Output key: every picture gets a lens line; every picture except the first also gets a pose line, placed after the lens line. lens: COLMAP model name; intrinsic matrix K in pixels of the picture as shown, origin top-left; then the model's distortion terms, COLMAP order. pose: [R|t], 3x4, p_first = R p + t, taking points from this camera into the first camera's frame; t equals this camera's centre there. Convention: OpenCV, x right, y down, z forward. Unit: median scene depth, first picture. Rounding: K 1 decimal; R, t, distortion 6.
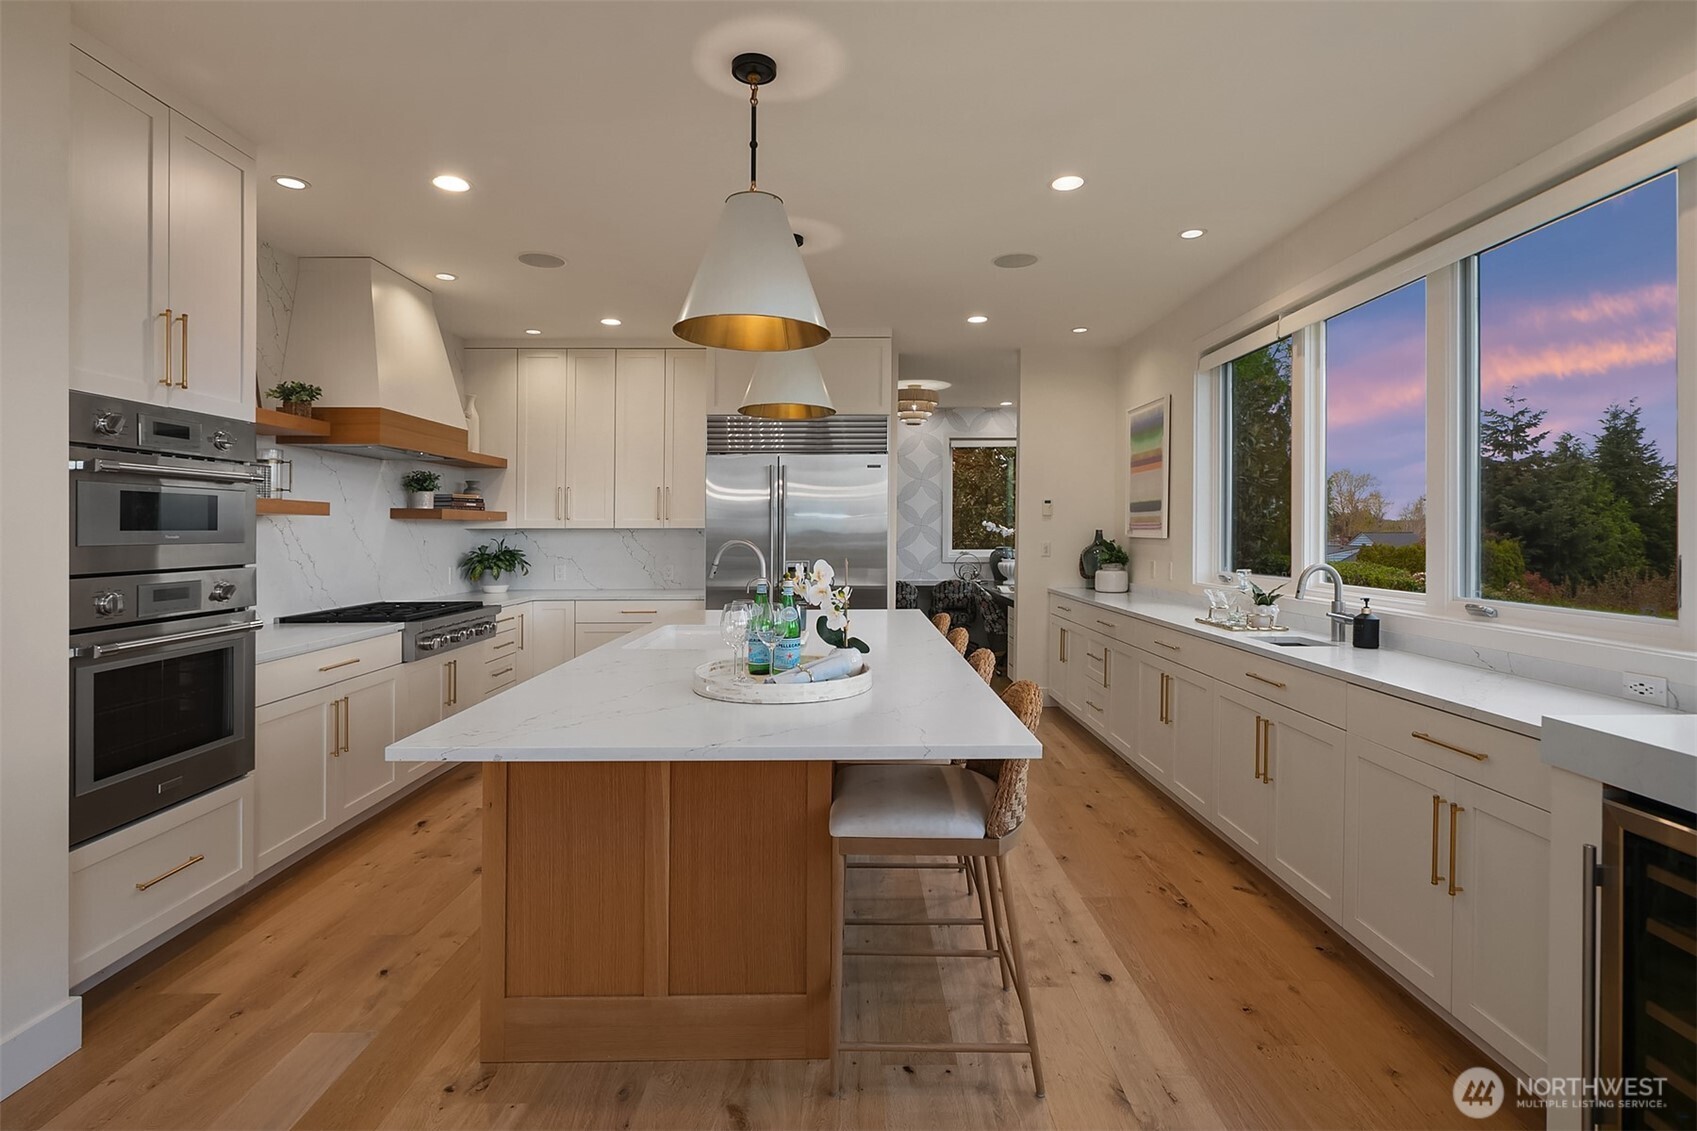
lens RADIAL K [[821.0, 0, 850.4], [0, 821.0, 536.0], [0, 0, 1]] dist [0.001913, 0.001509]
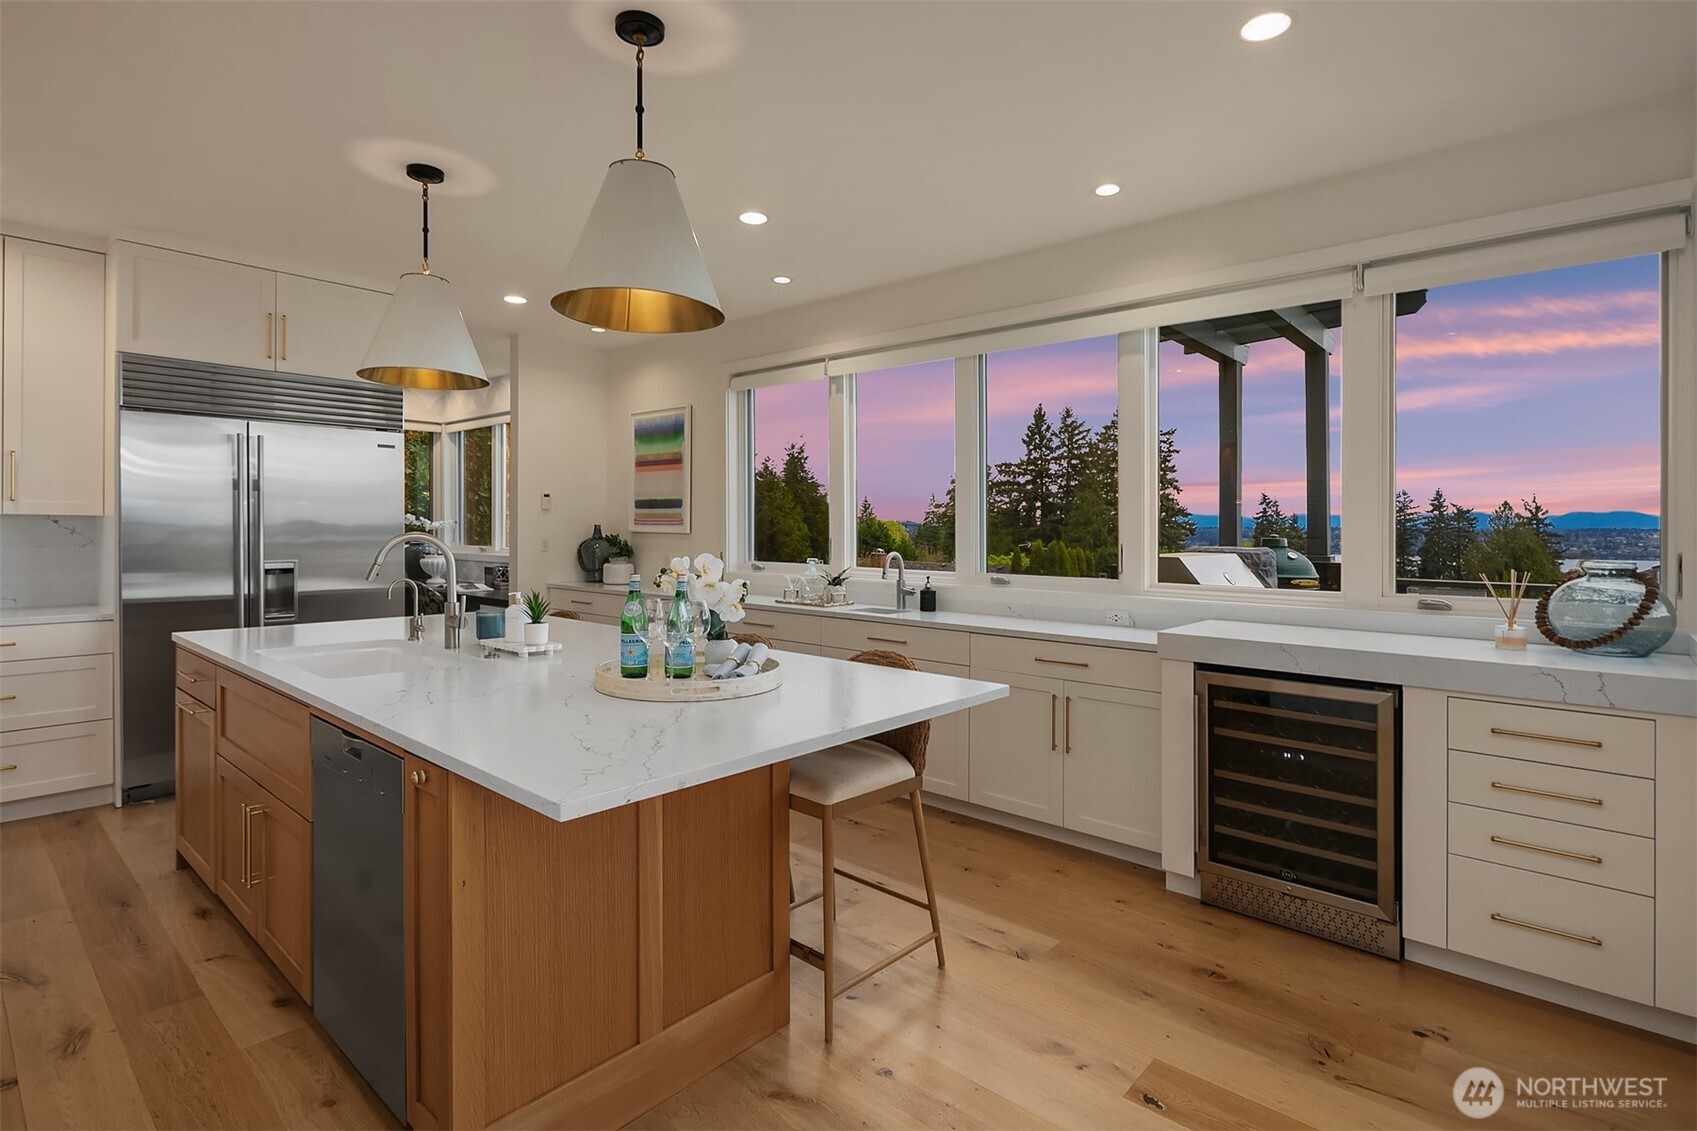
lens RADIAL K [[821.0, 0, 837.2], [0, 821.0, 530.6], [0, 0, 1]] dist [0.001913, 0.001509]
pose [[0.673502, 0.006637, 0.739156, -0.302109], [-0.006249, 0.999975, -0.003284, 0.001802], [-0.739159, -0.002407, 0.673526, 0.094584]]
